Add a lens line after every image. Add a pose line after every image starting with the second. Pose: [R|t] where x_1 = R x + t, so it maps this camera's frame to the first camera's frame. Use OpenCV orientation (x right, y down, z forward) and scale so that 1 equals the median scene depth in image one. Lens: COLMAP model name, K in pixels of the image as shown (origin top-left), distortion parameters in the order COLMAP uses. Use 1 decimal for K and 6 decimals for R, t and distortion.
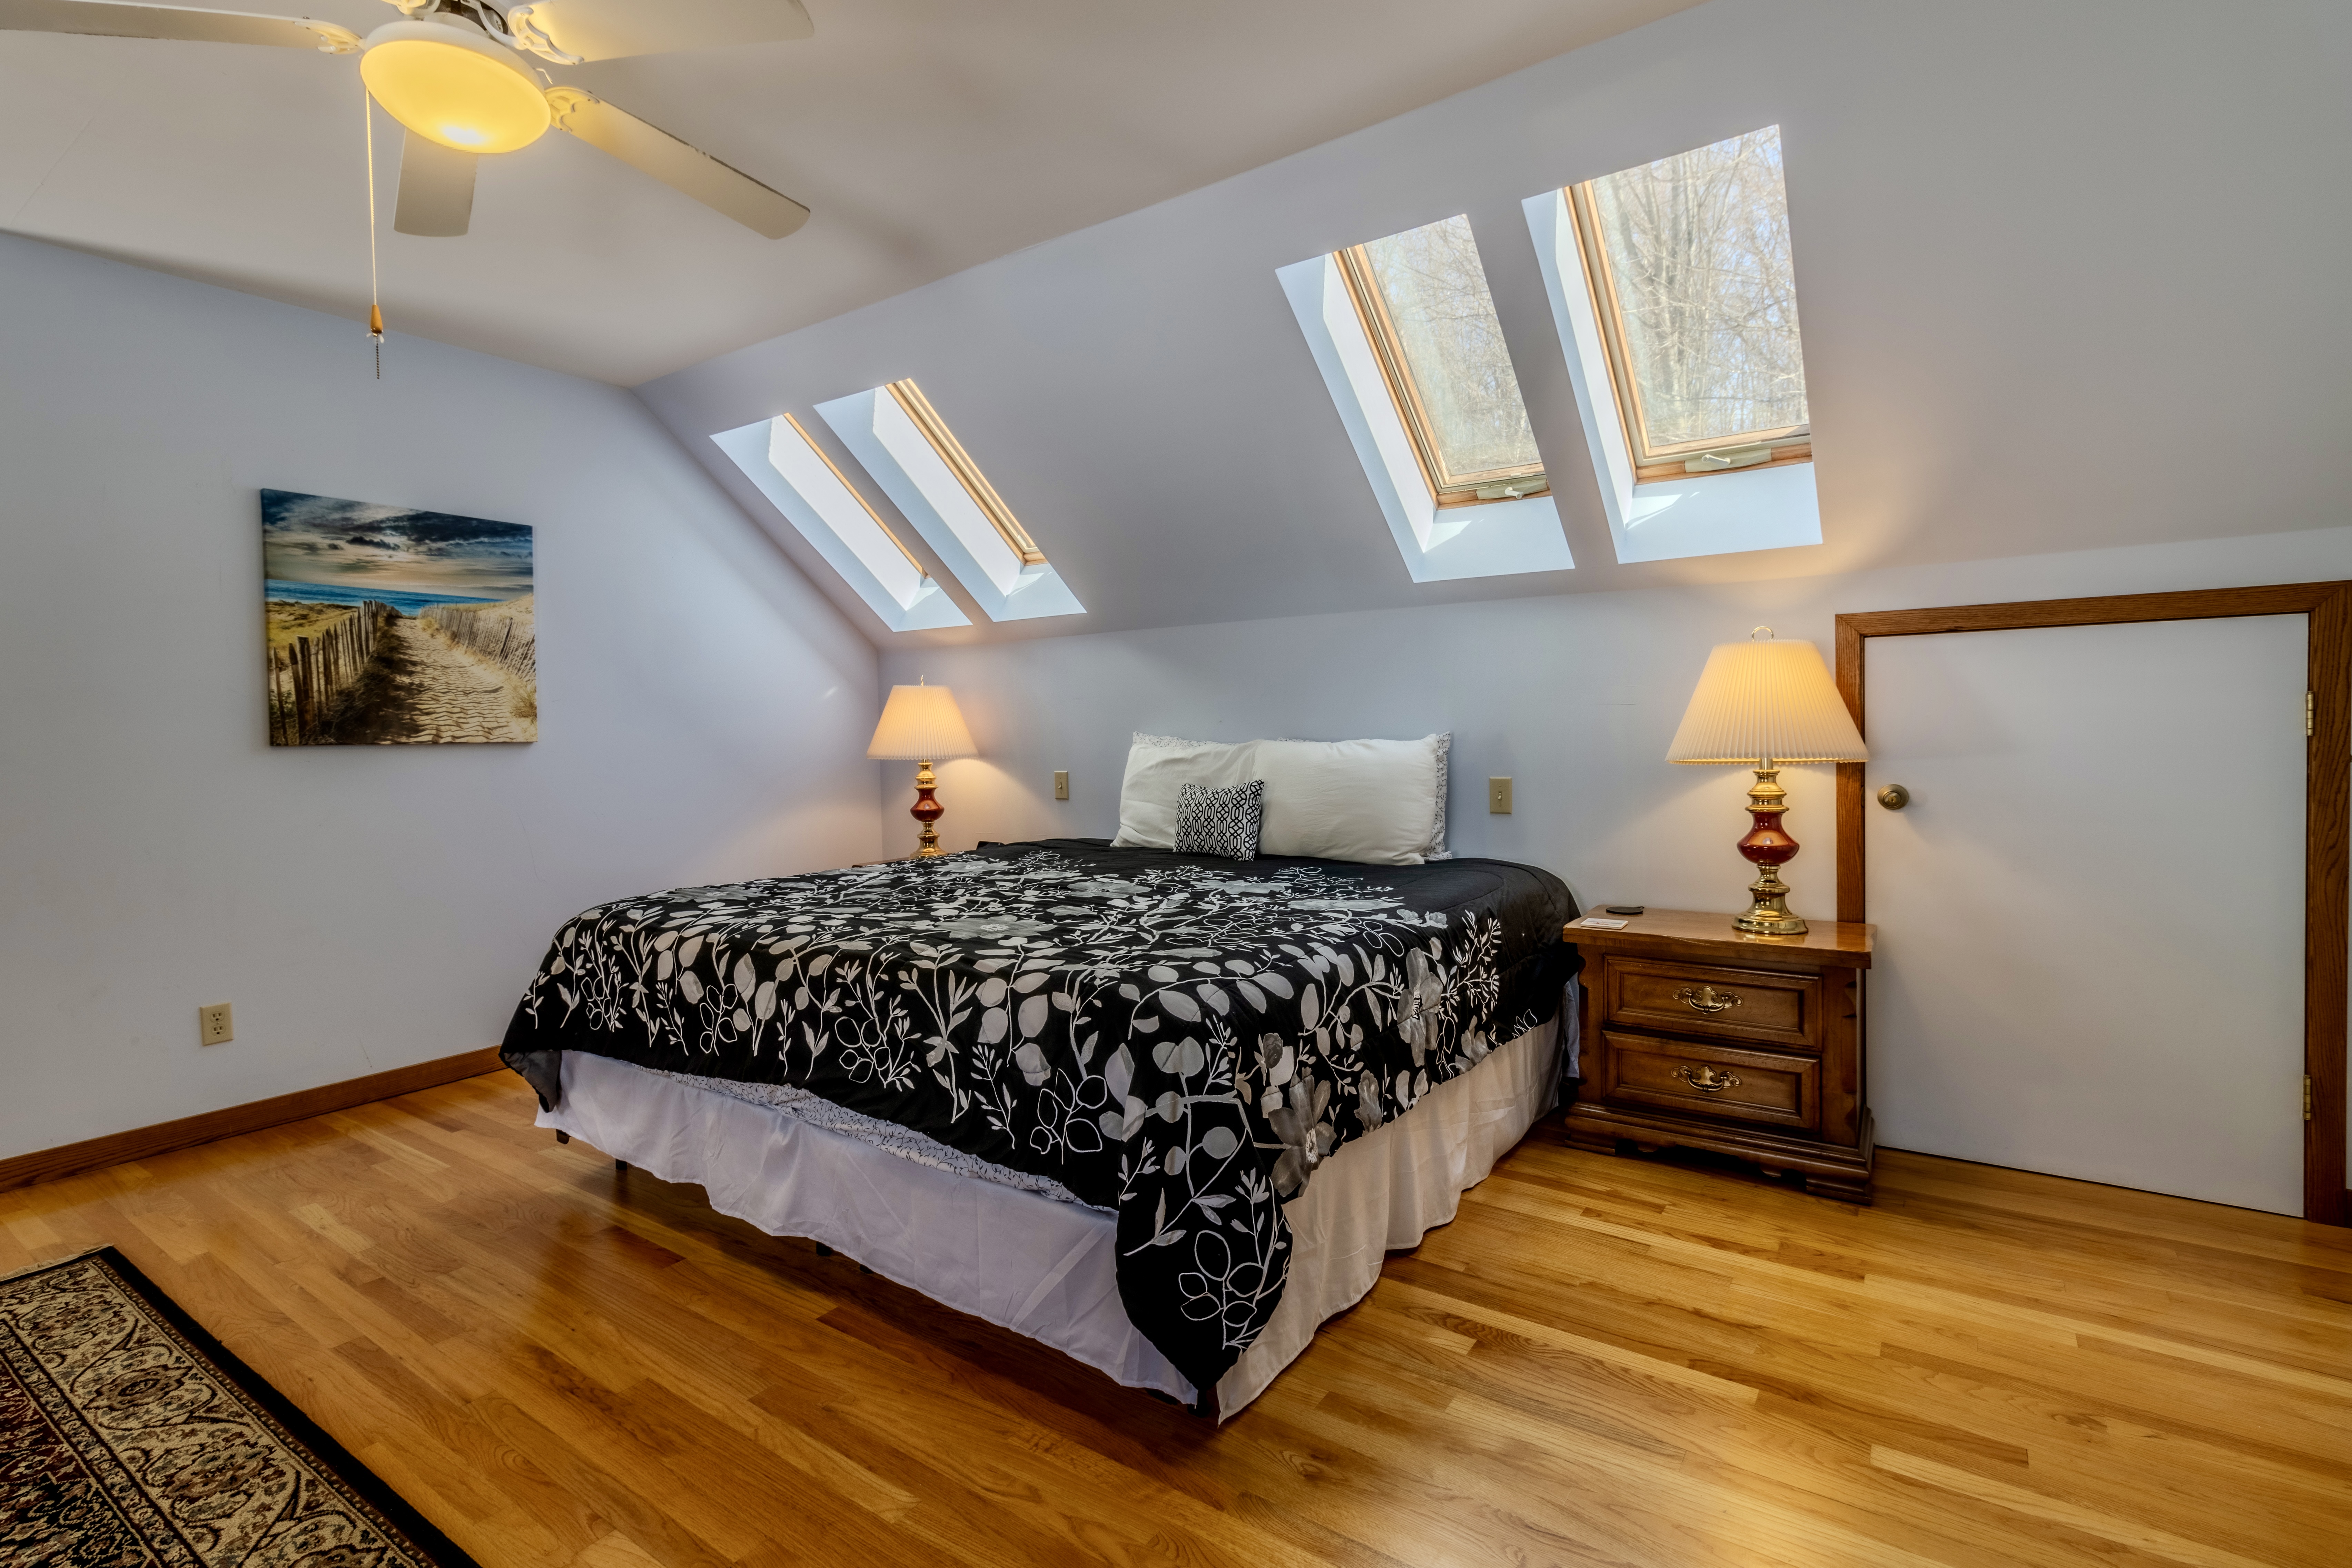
lens RADIAL K [[1097.5, 0, 1152.9], [0, 1097.5, 763.7], [0, 0, 1]] dist [-0.001868, 0.001188]
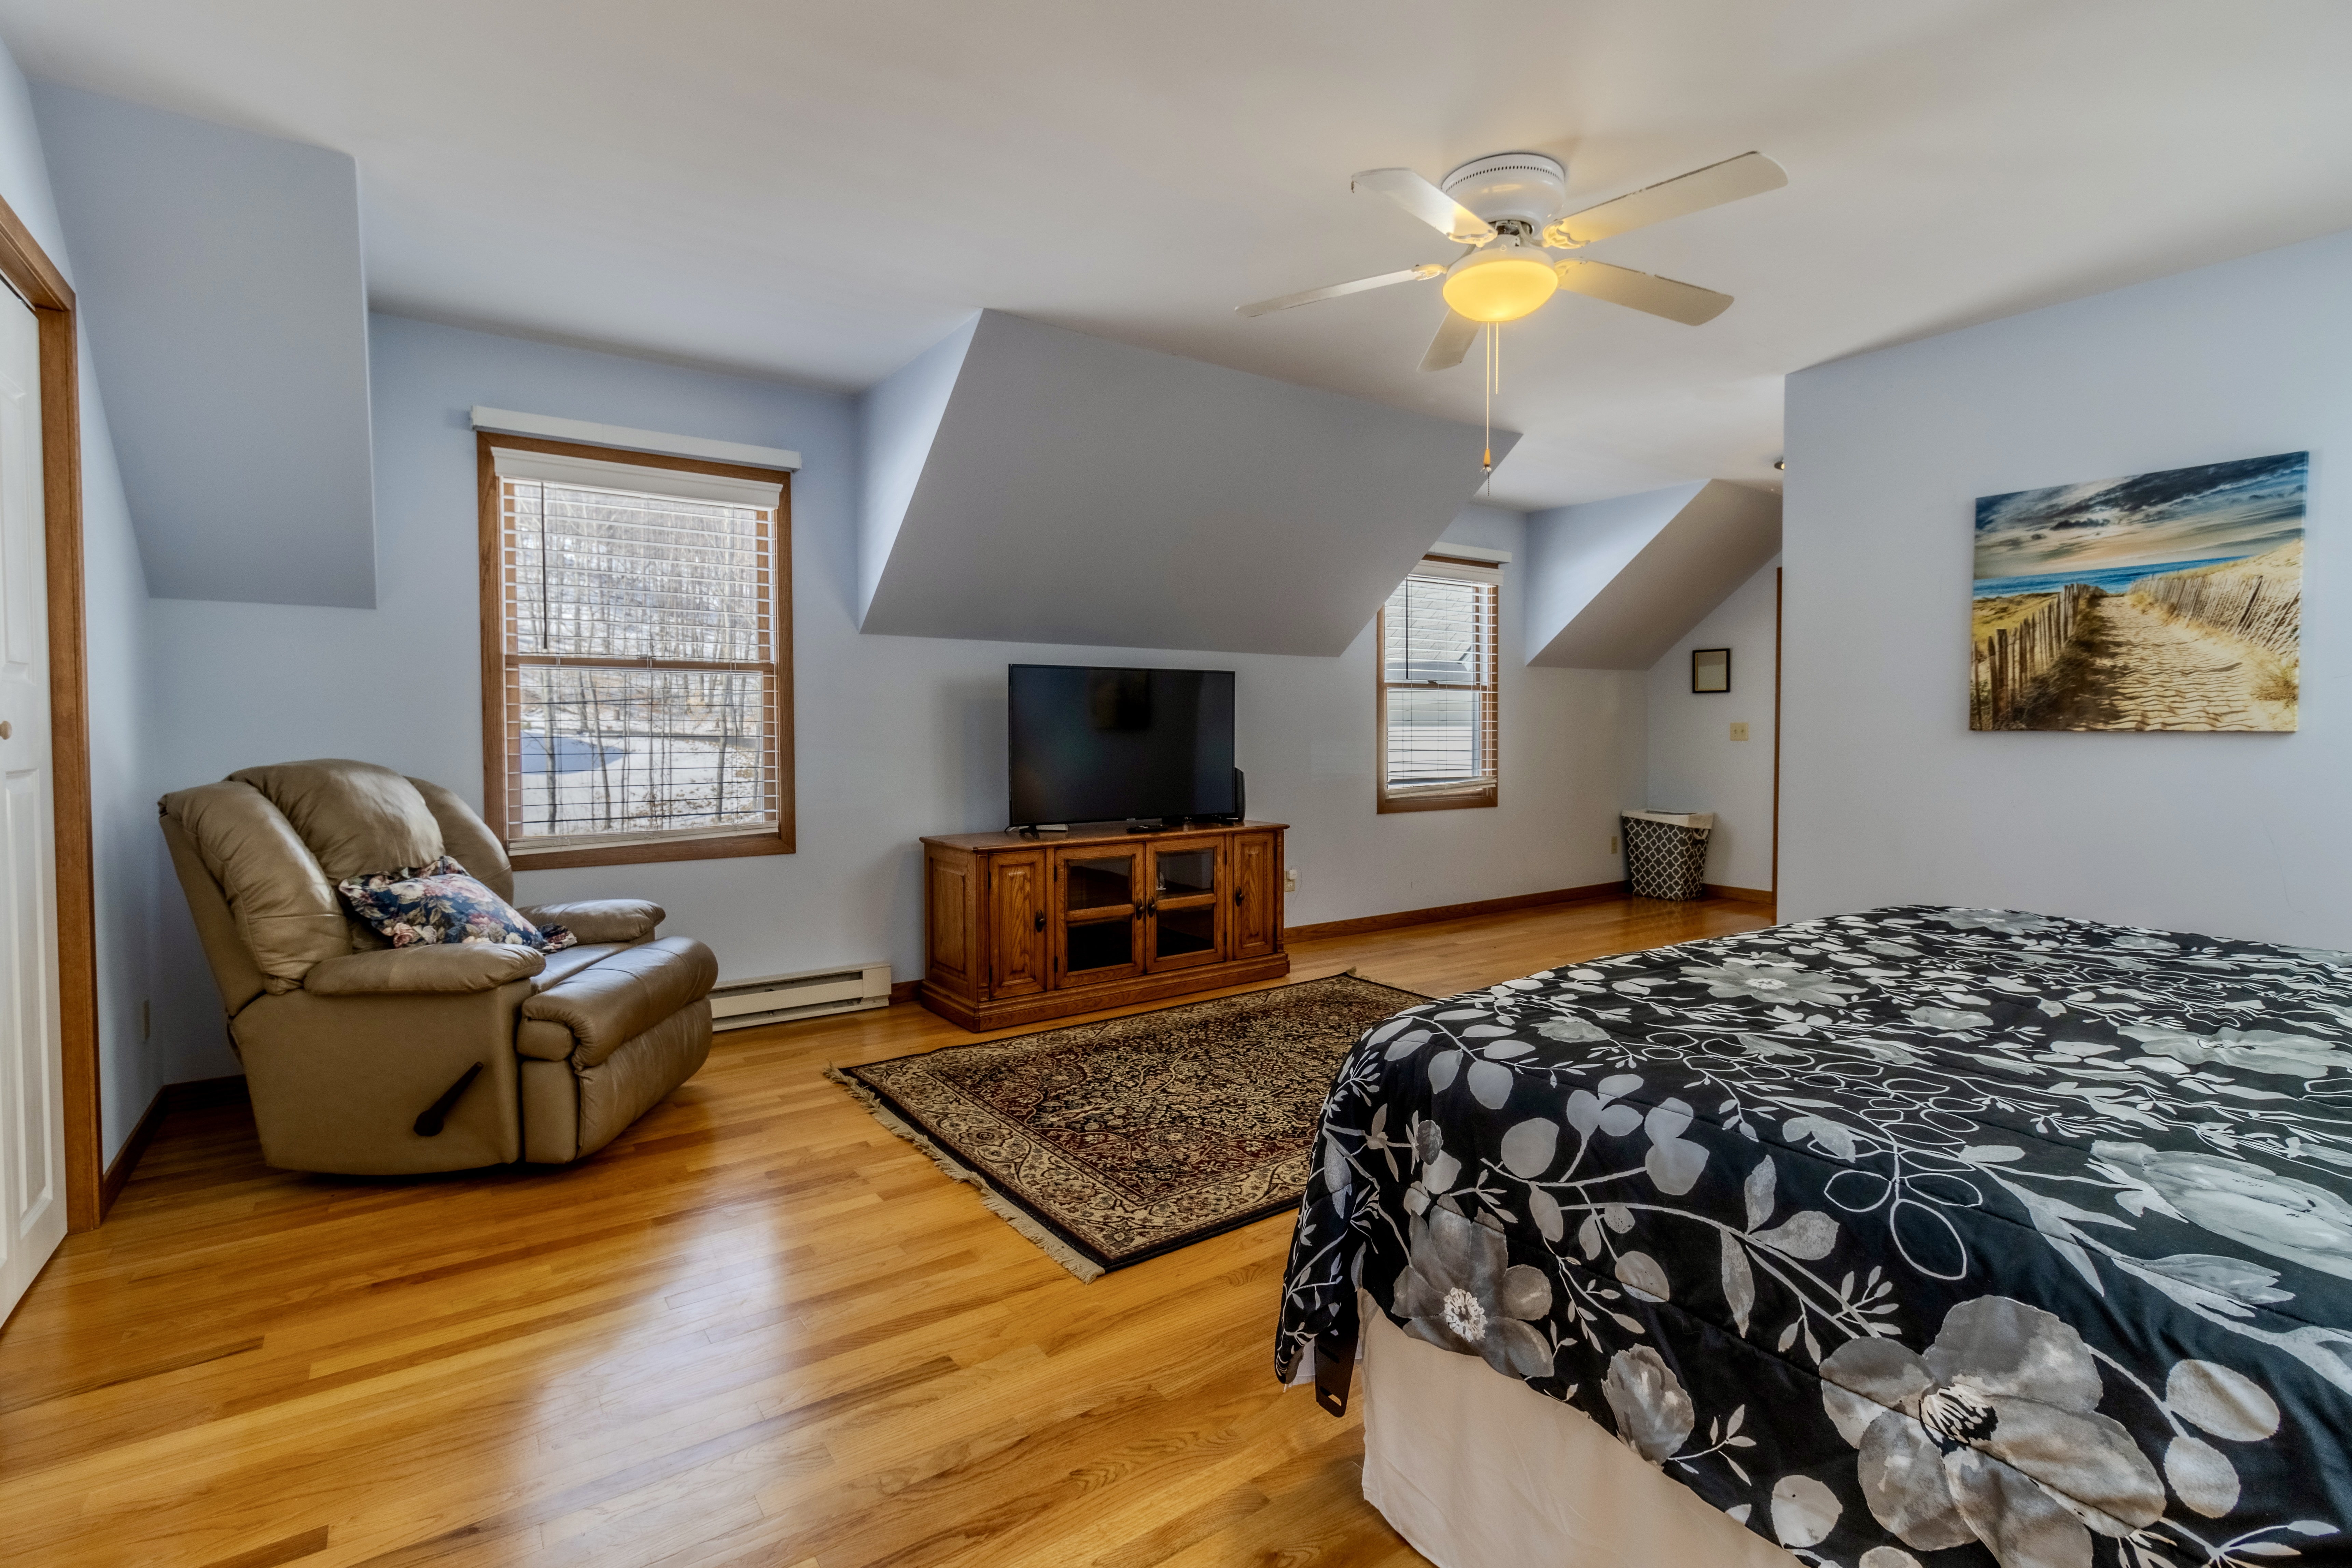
lens RADIAL K [[1097.5, 0, 1192.1], [0, 1097.5, 767.8], [0, 0, 1]] dist [-0.001868, 0.001188]
pose [[-0.316737, 0.049516, -0.947220, 0.640082], [-0.024770, 0.997864, 0.060447, -0.033751], [0.948190, 0.042609, -0.314834, 0.776074]]
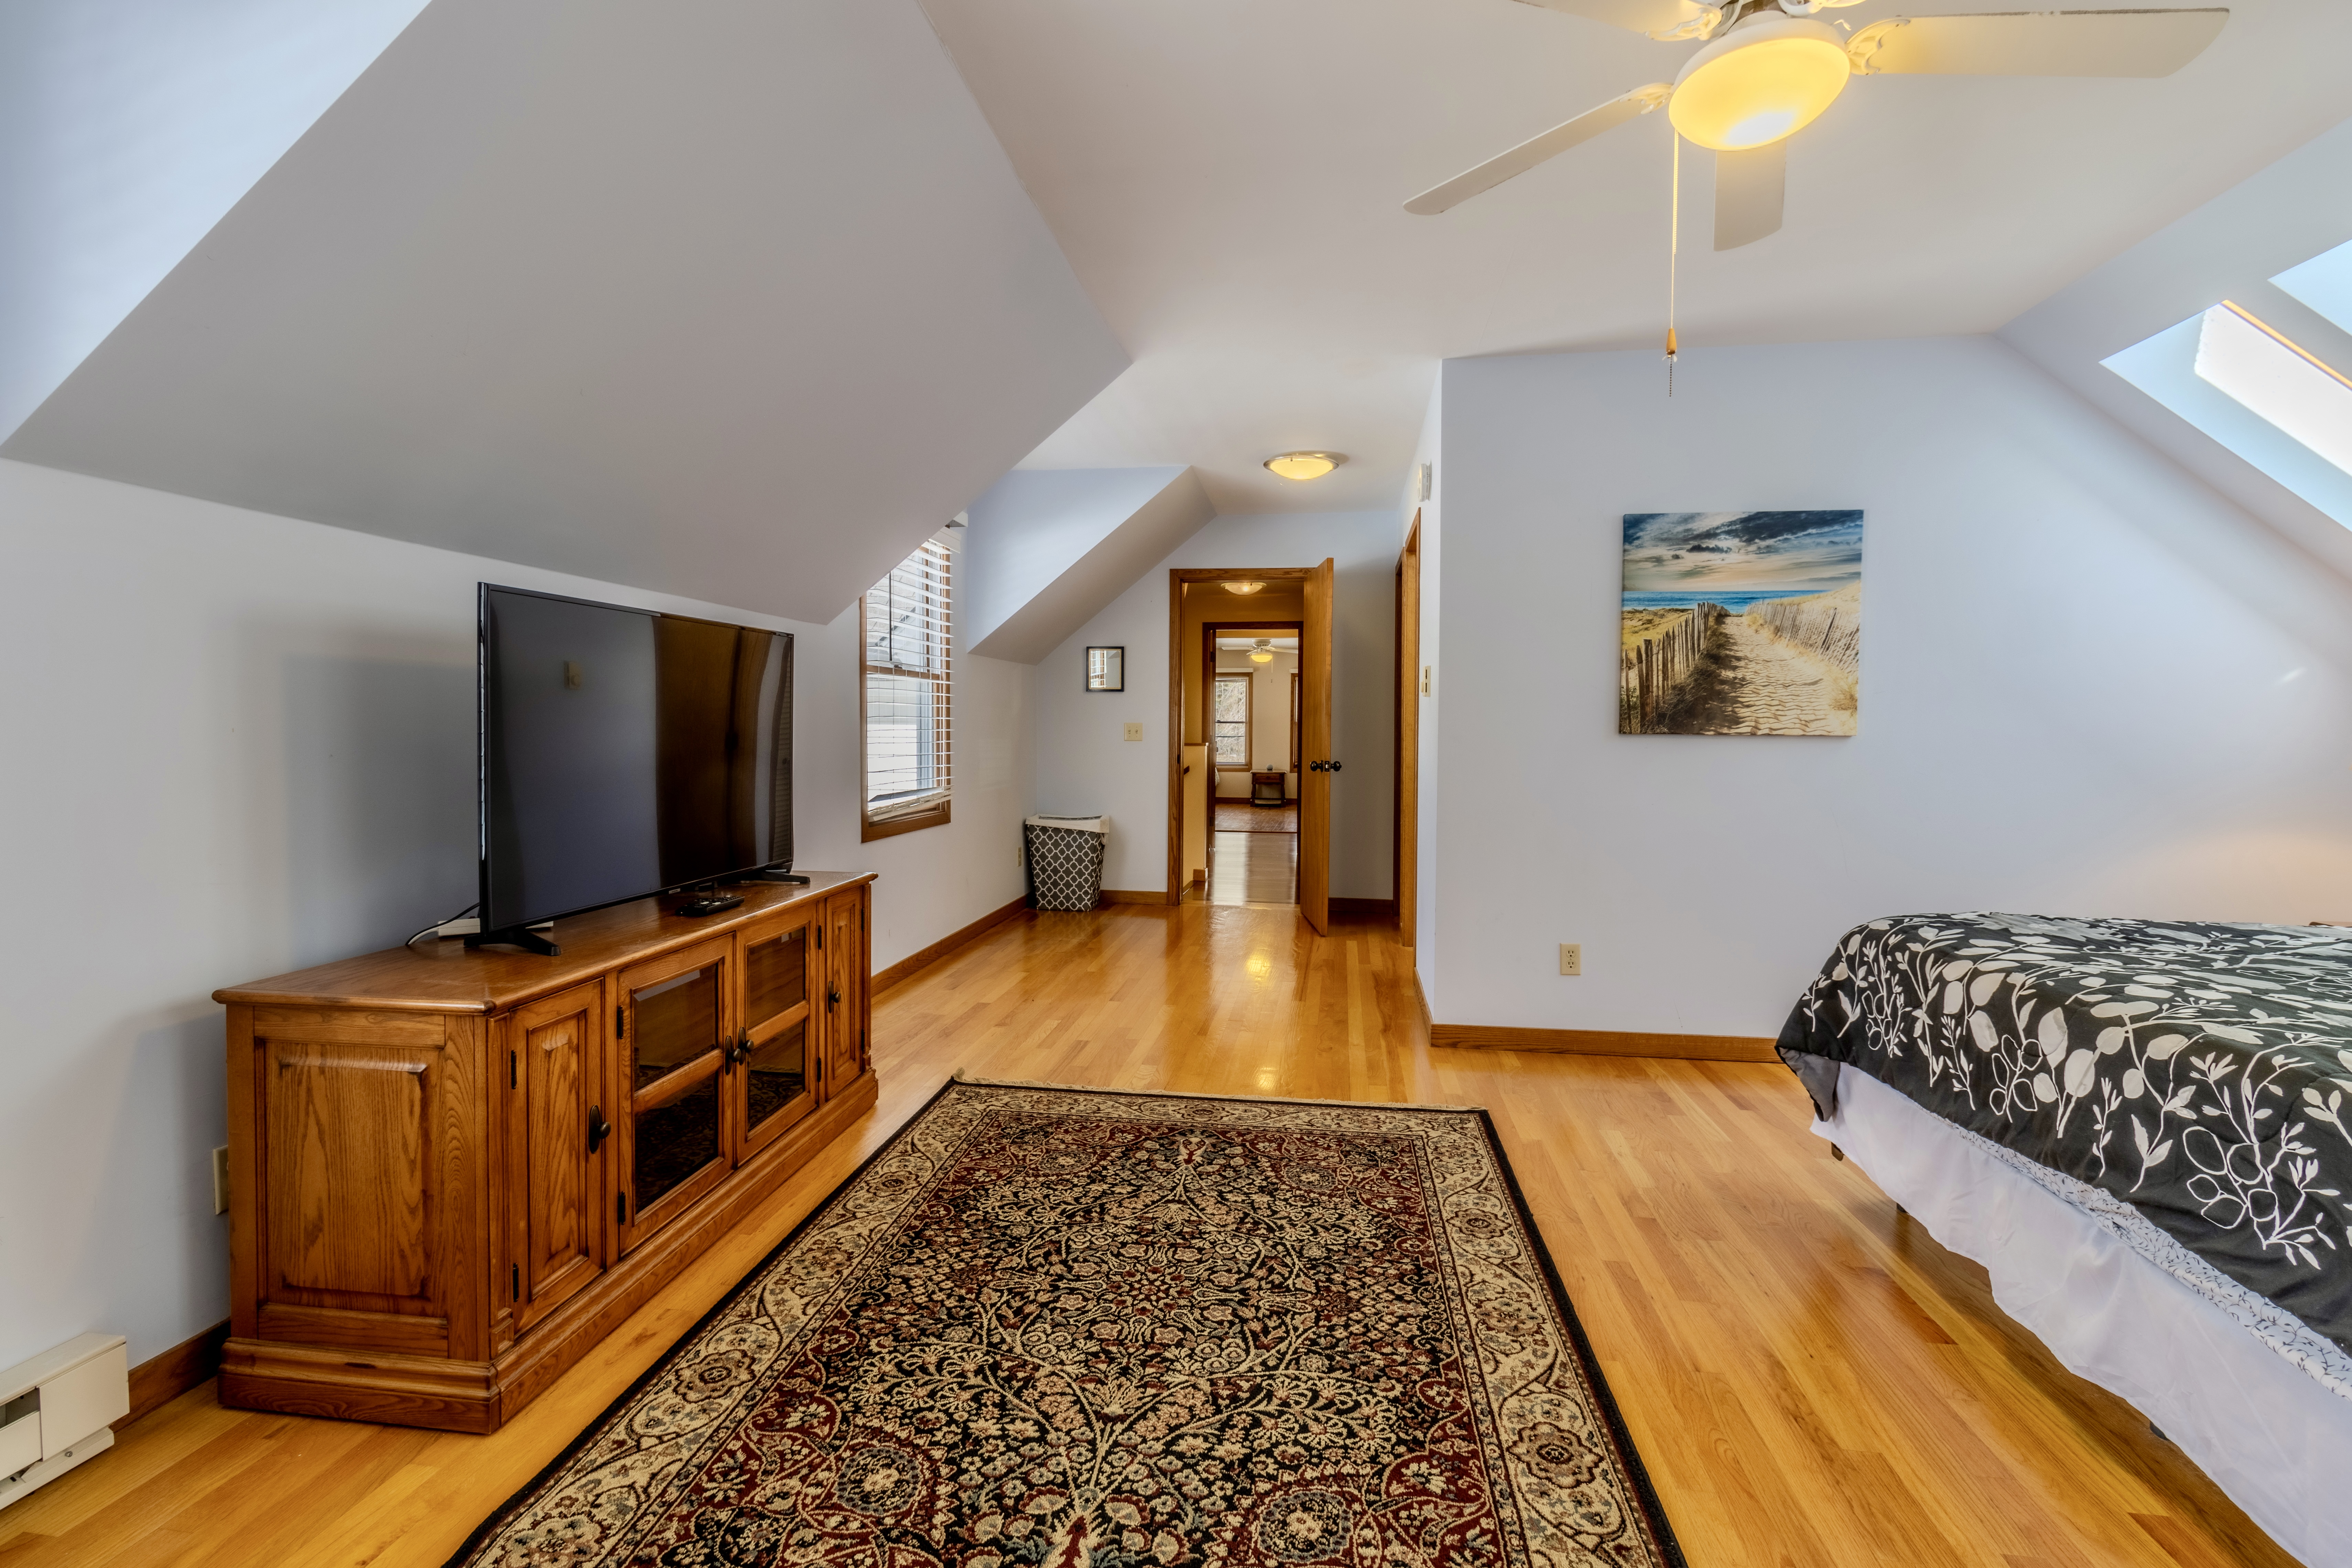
lens RADIAL K [[1097.5, 0, 1173.6], [0, 1097.5, 761.2], [0, 0, 1]] dist [-0.001868, 0.001188]
pose [[0.451409, 0.044706, -0.891196, 0.036926], [-0.040913, 0.998731, 0.029377, -0.002309], [0.891378, 0.023201, 0.452666, 0.056176]]
